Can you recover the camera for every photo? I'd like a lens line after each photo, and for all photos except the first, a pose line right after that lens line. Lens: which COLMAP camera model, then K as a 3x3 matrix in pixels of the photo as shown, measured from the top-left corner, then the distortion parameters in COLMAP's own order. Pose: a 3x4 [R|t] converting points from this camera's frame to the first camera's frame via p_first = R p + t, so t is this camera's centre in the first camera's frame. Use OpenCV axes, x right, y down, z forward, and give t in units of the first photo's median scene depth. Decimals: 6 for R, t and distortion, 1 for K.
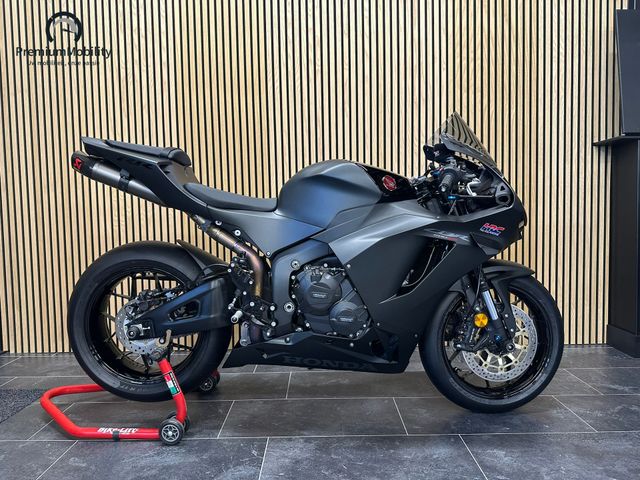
lens RADIAL K [[447.2, 0, 321.6], [0, 447.2, 237.6], [0, 0, 1]] dist [0.020852, -0.026129]
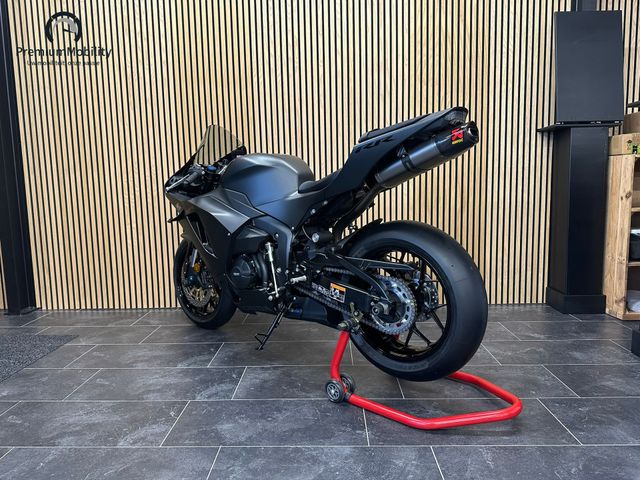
lens RADIAL K [[447.2, 0, 319.9], [0, 447.2, 239.8], [0, 0, 1]] dist [0.020852, -0.026129]
pose [[0.999662, -0.000307, -0.026014, 0.082219], [0.001859, 0.998218, 0.059647, 0.000944], [0.025950, -0.059676, 0.997880, -0.174055]]
